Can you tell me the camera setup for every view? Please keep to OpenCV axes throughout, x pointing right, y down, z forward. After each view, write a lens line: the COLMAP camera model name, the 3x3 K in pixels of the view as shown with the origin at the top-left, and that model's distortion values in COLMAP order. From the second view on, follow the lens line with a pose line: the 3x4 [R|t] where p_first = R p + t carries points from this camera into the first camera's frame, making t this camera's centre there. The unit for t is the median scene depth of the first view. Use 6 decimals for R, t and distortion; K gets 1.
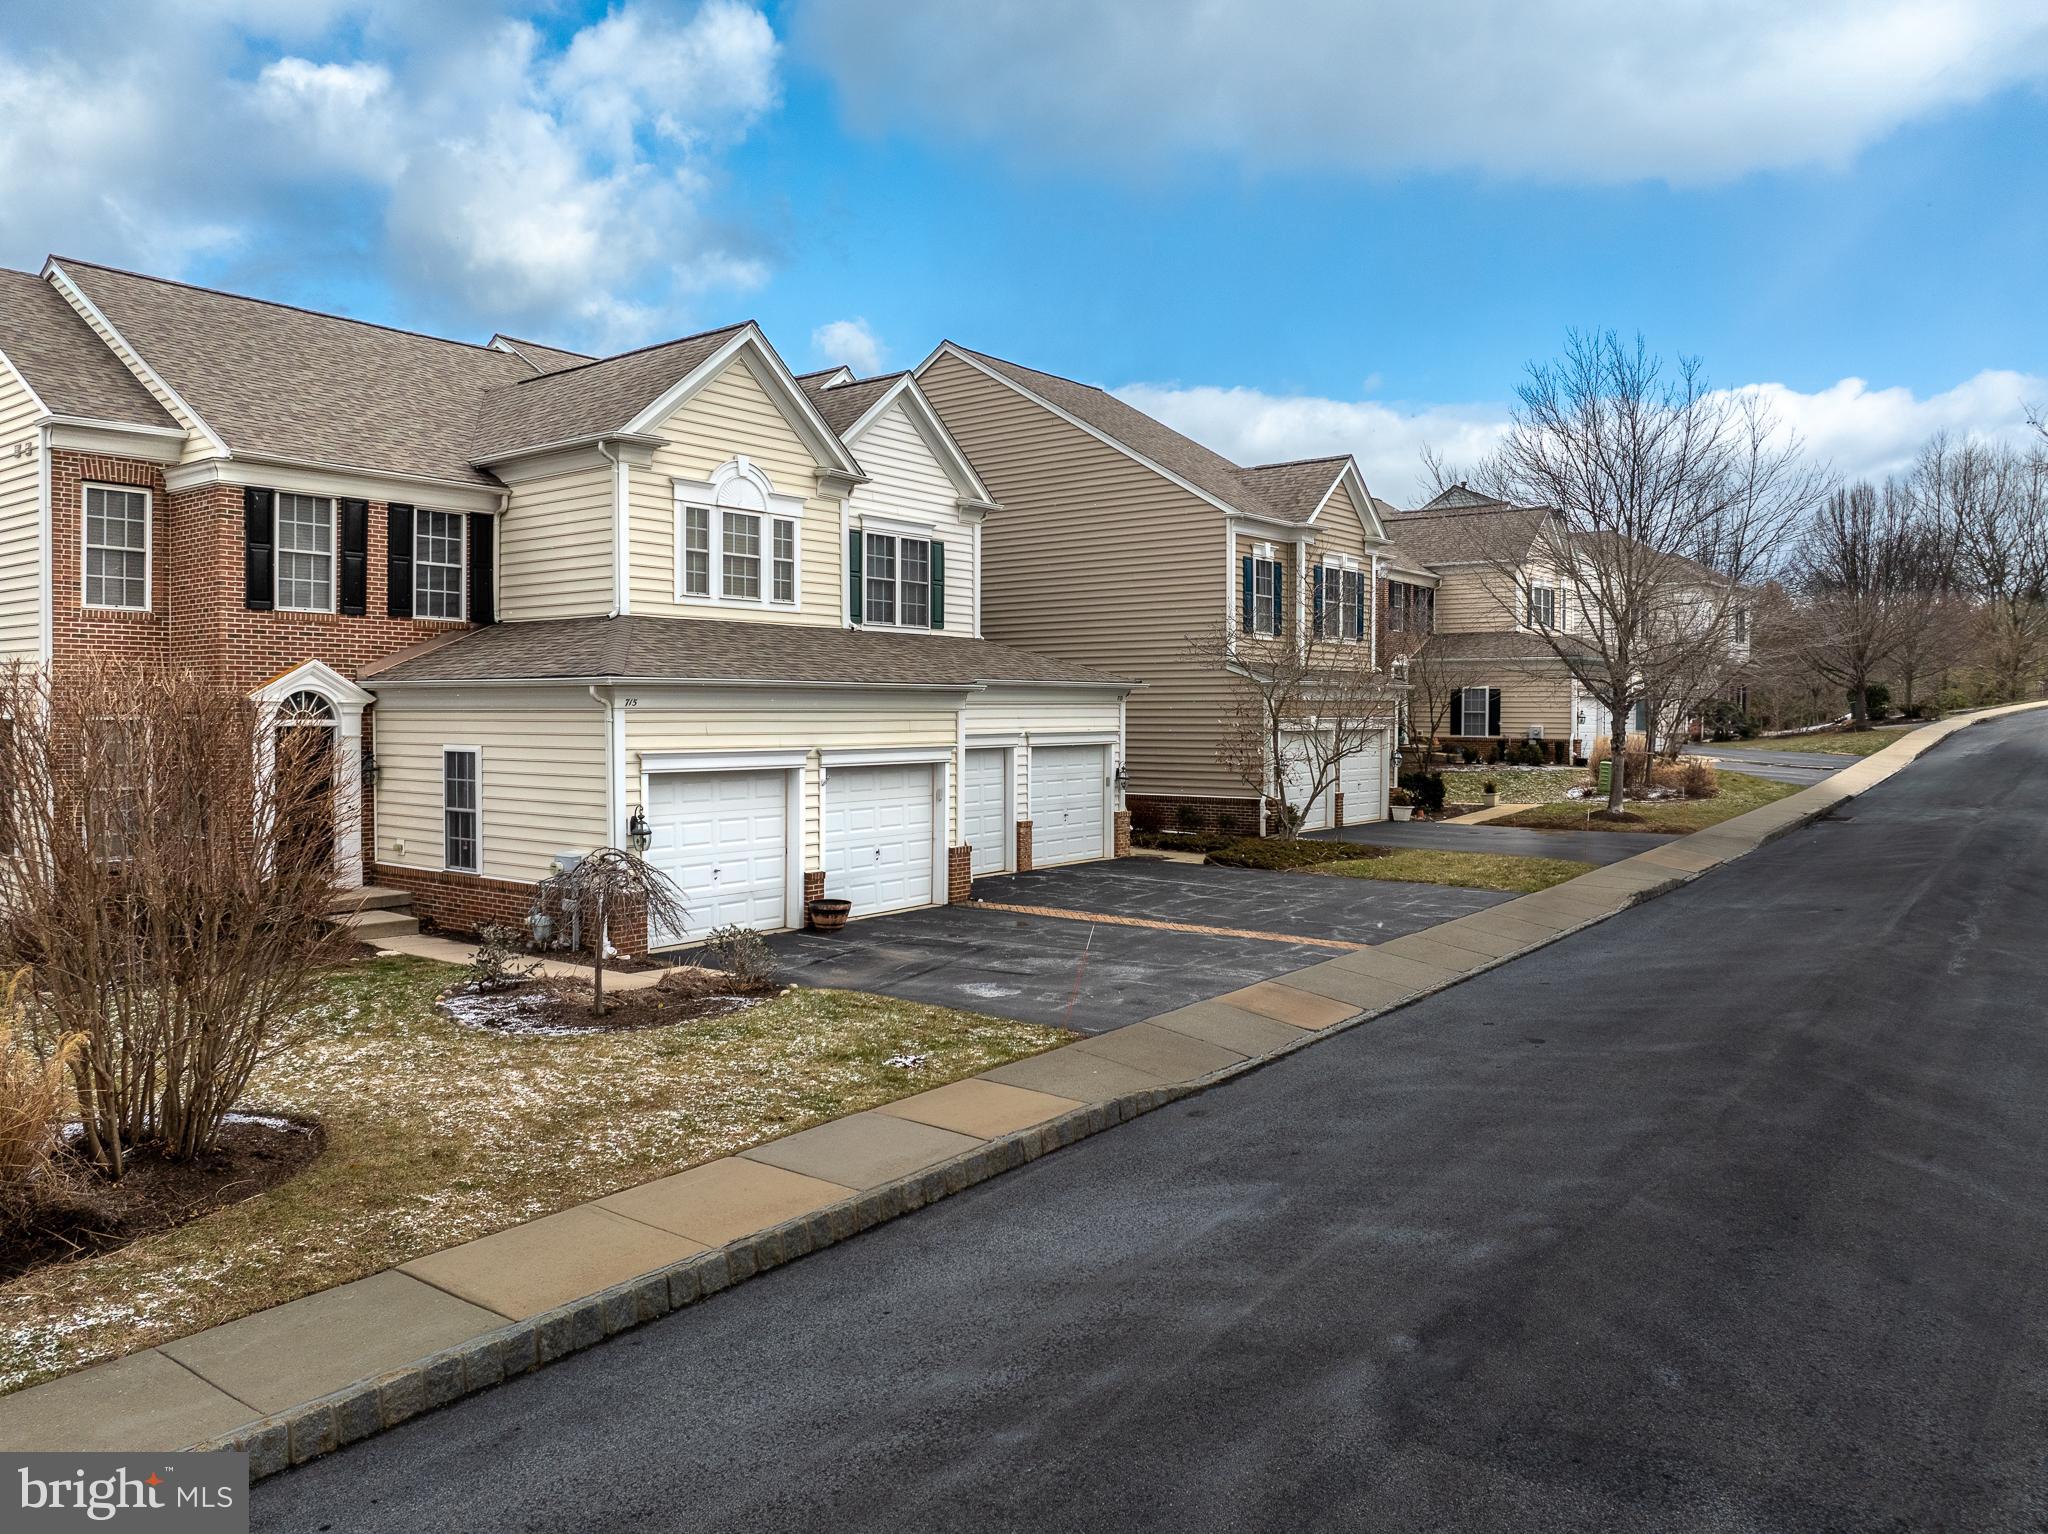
lens RADIAL K [[1440.2, 0, 1041.0], [0, 1440.2, 759.5], [0, 0, 1]] dist [-0.037765, 0.006080]
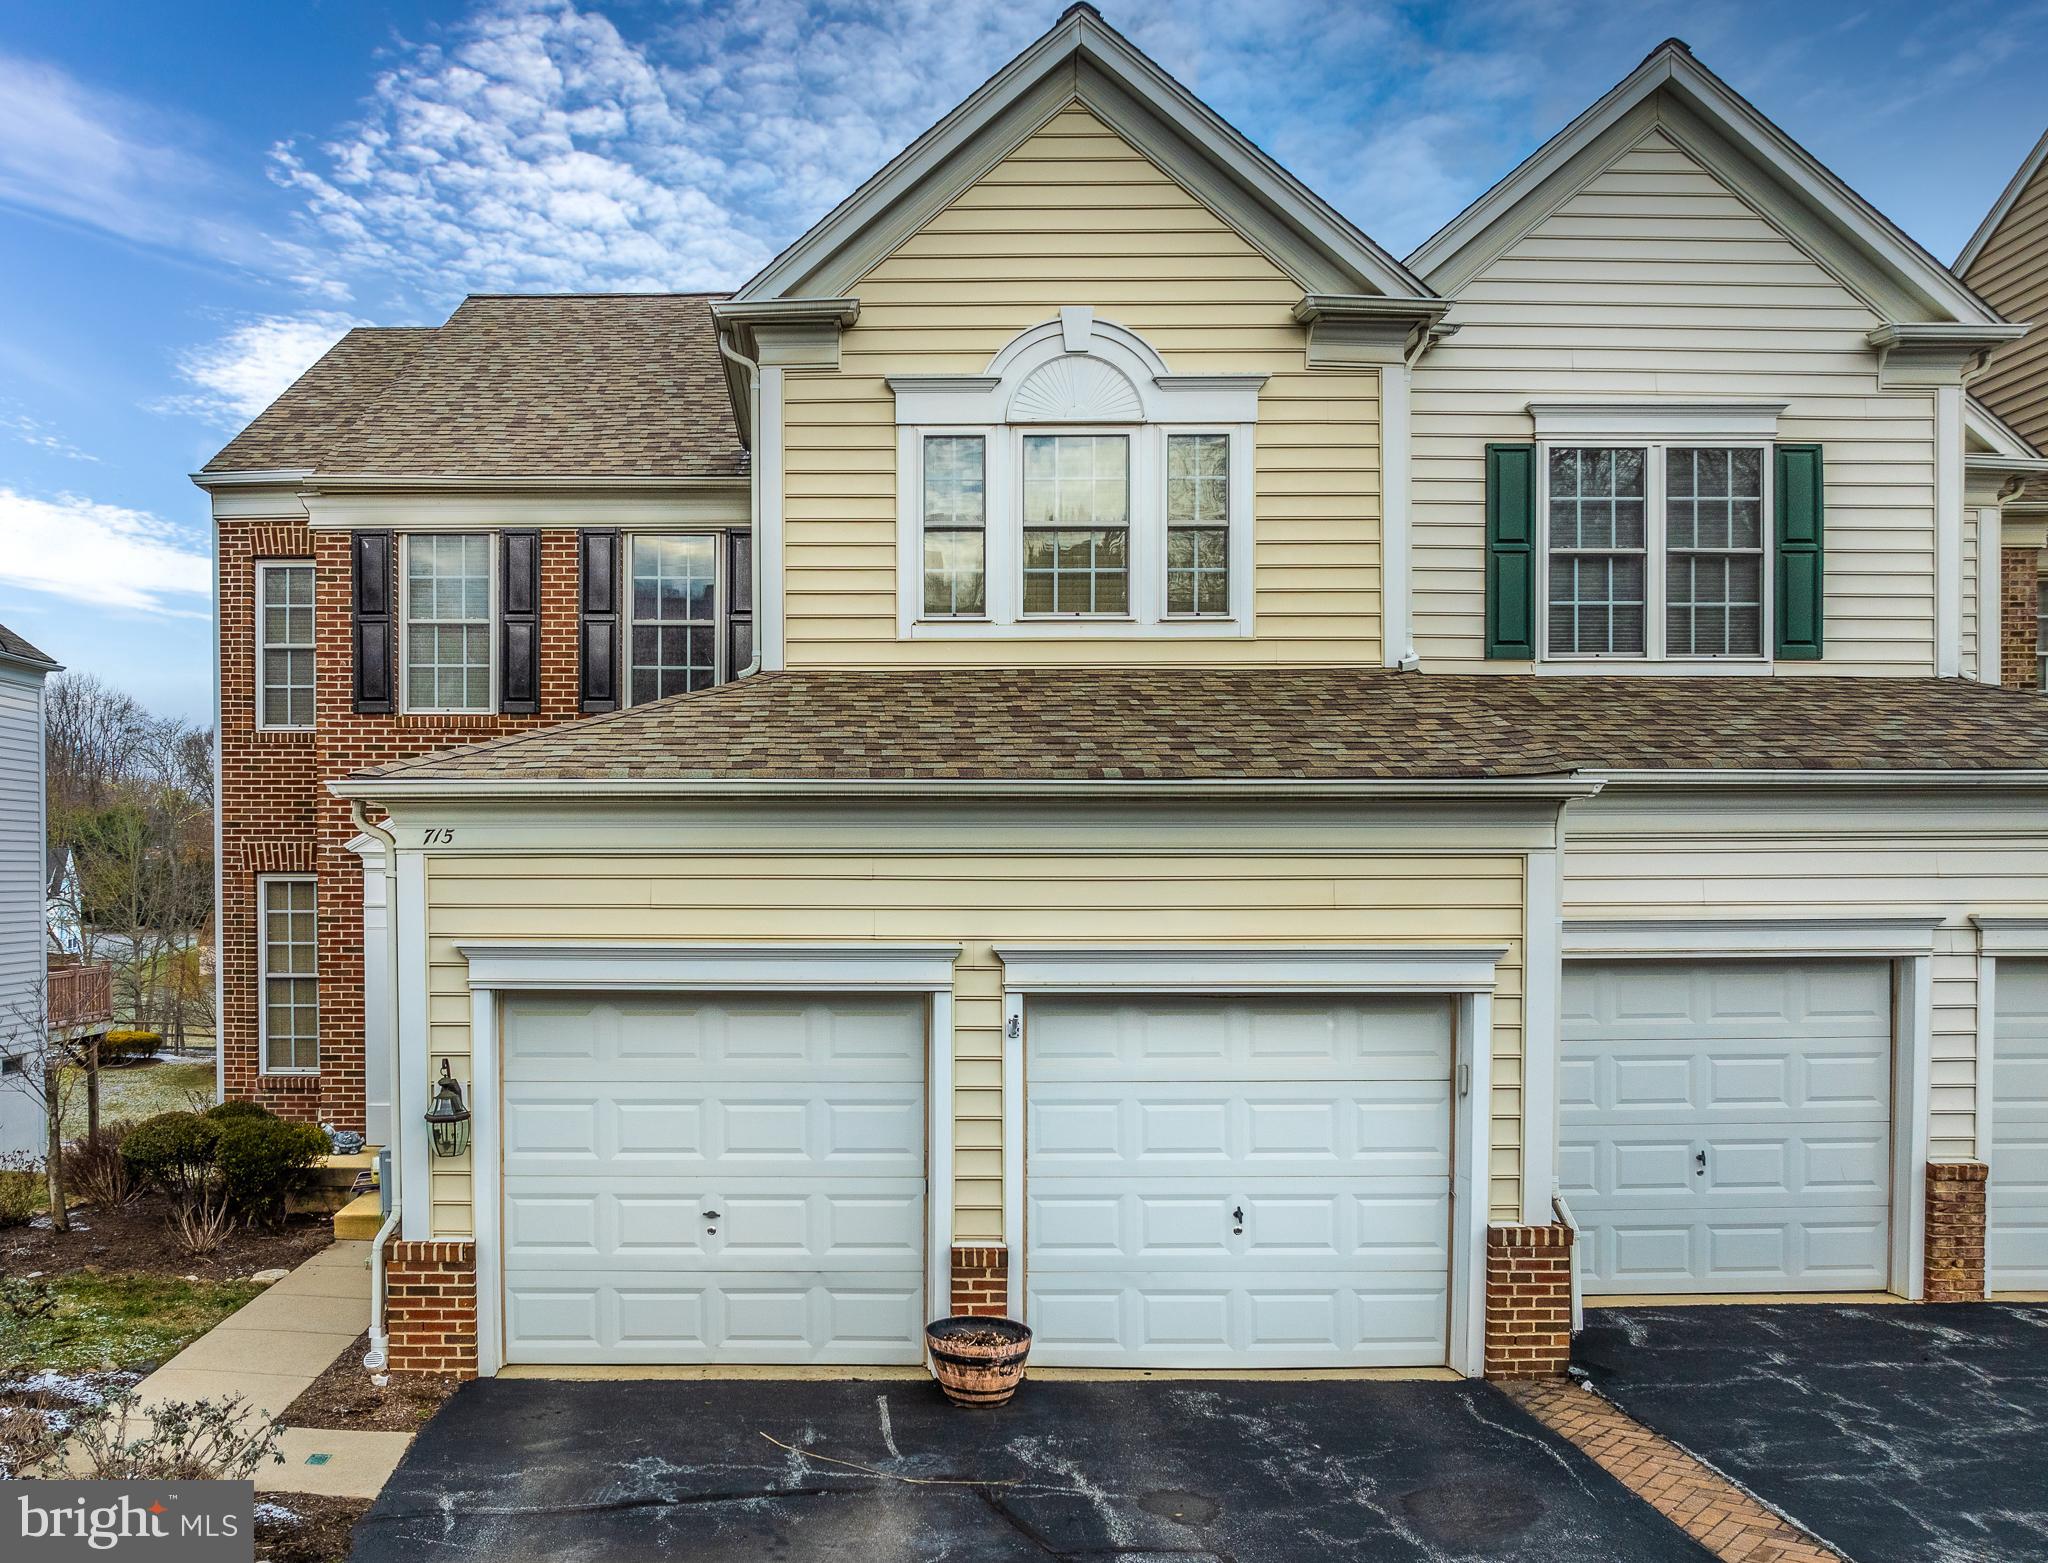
lens RADIAL K [[1613.2, 0, 1023.8], [0, 1613.2, 931.3], [0, 0, 1]] dist [-0.016751, -0.011793]
pose [[0.594756, 0.018995, -0.803682, 0.192712], [-0.025766, 0.999658, 0.004559, -0.012439], [0.803493, 0.017996, 0.595042, 0.654507]]
